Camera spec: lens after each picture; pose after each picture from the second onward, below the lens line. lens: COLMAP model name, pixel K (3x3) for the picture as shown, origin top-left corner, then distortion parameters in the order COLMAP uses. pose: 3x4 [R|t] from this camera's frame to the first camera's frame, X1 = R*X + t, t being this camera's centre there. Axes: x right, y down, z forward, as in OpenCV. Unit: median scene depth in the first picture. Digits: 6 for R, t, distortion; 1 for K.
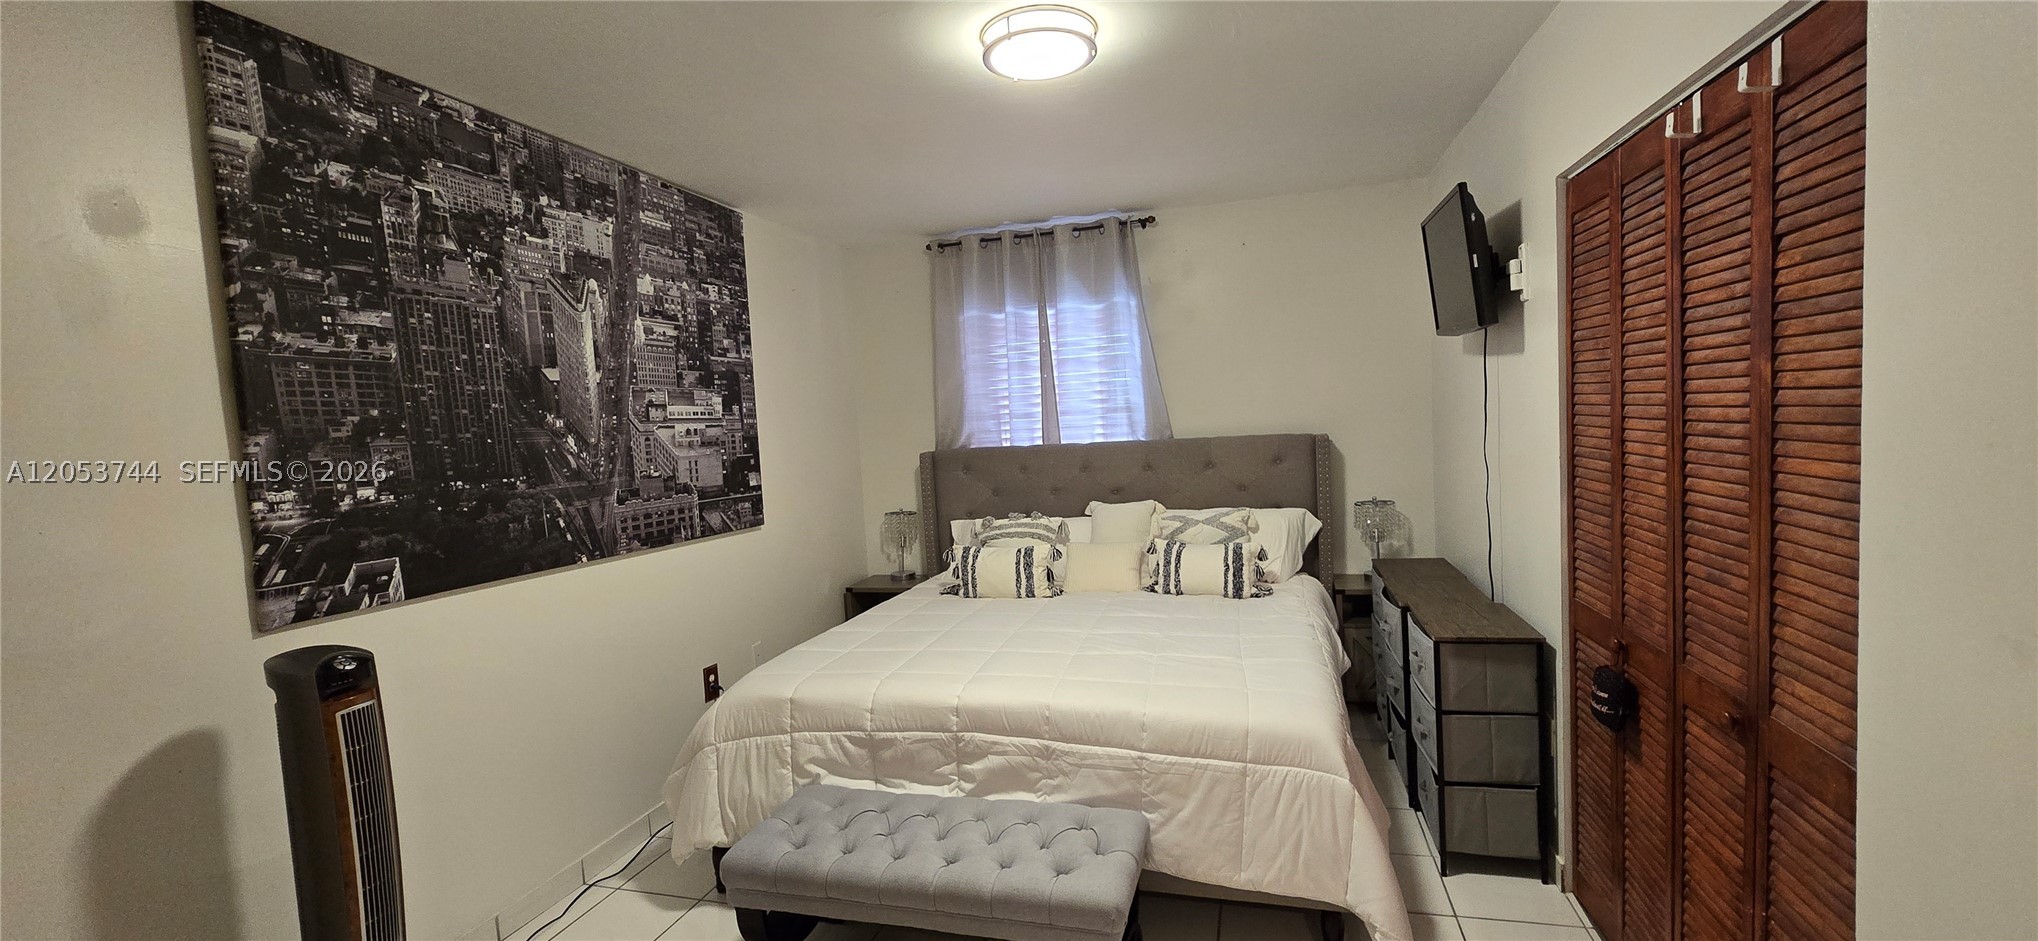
lens RADIAL K [[836.2, 0, 1027.0], [0, 836.2, 479.5], [0, 0, 1]] dist [-0.004499, 0.000454]
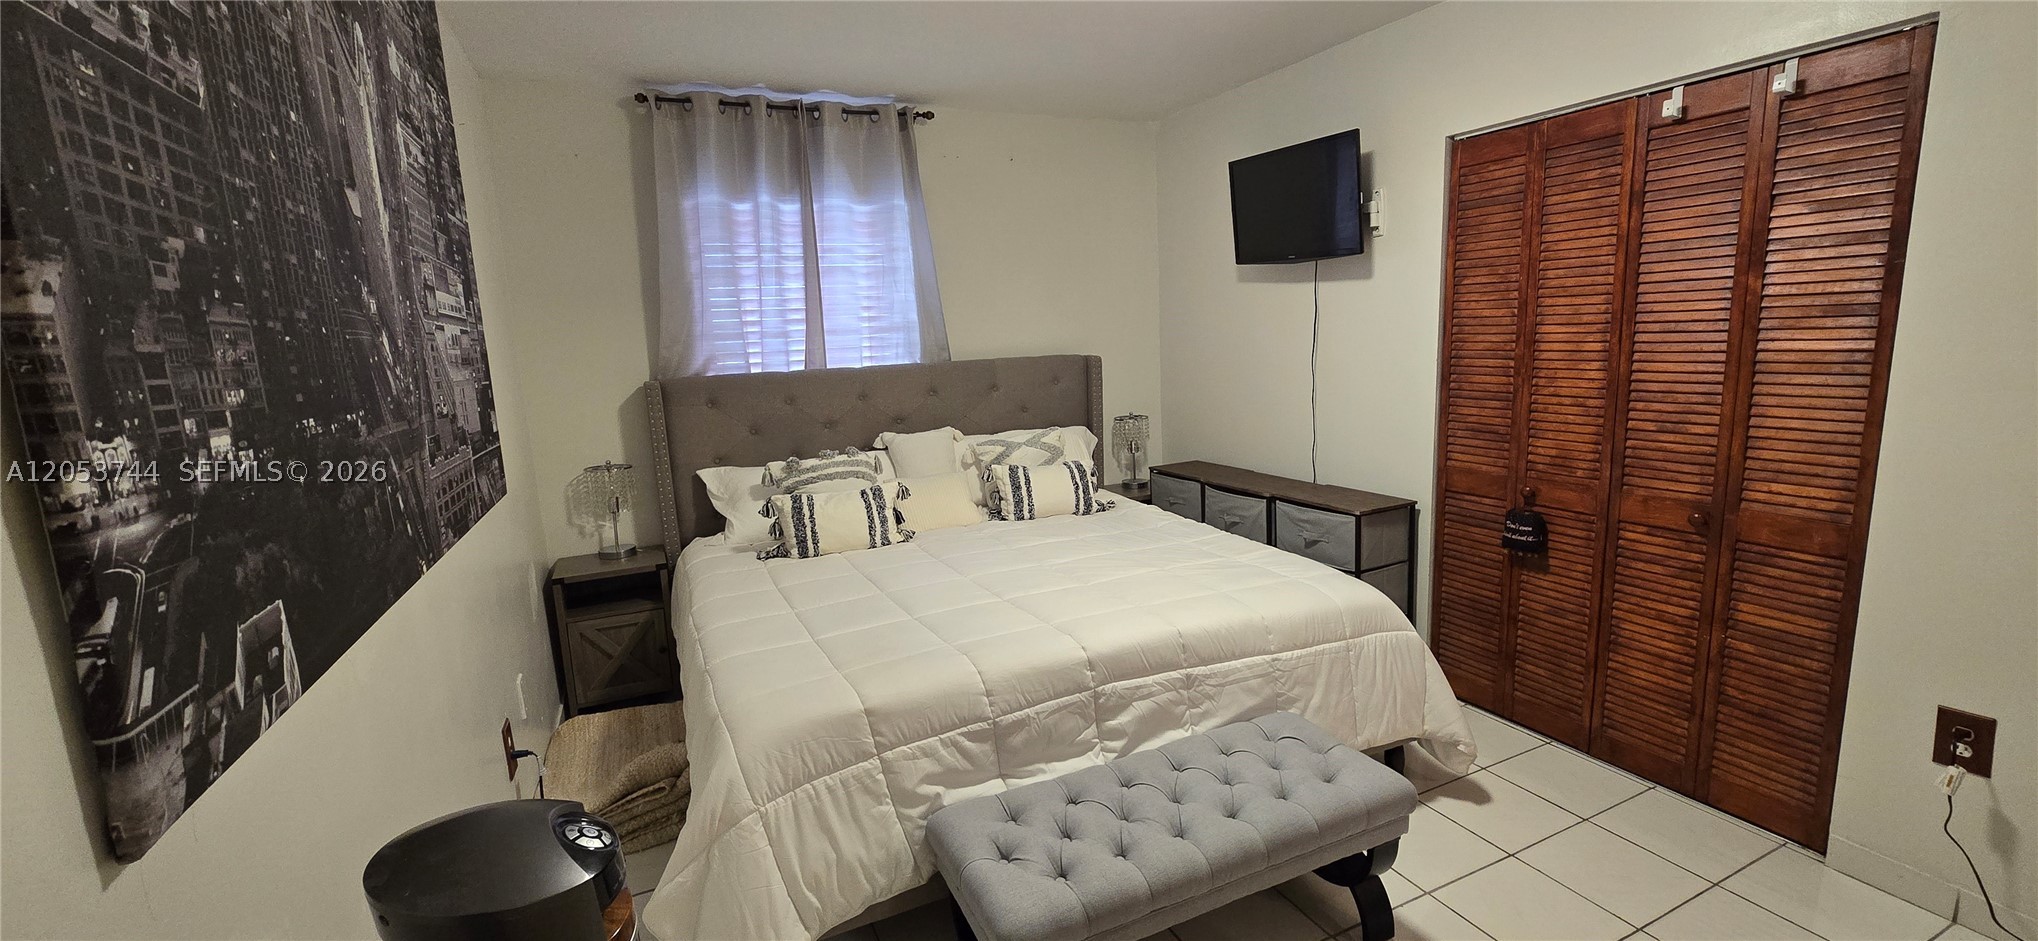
lens RADIAL K [[836.2, 0, 1027.0], [0, 836.2, 479.5], [0, 0, 1]] dist [-0.004499, 0.000454]
pose [[0.758028, -0.093474, 0.645489, -0.428690], [0.052259, 0.995200, 0.082746, 0.011369], [-0.650125, -0.028991, 0.759274, 0.261625]]
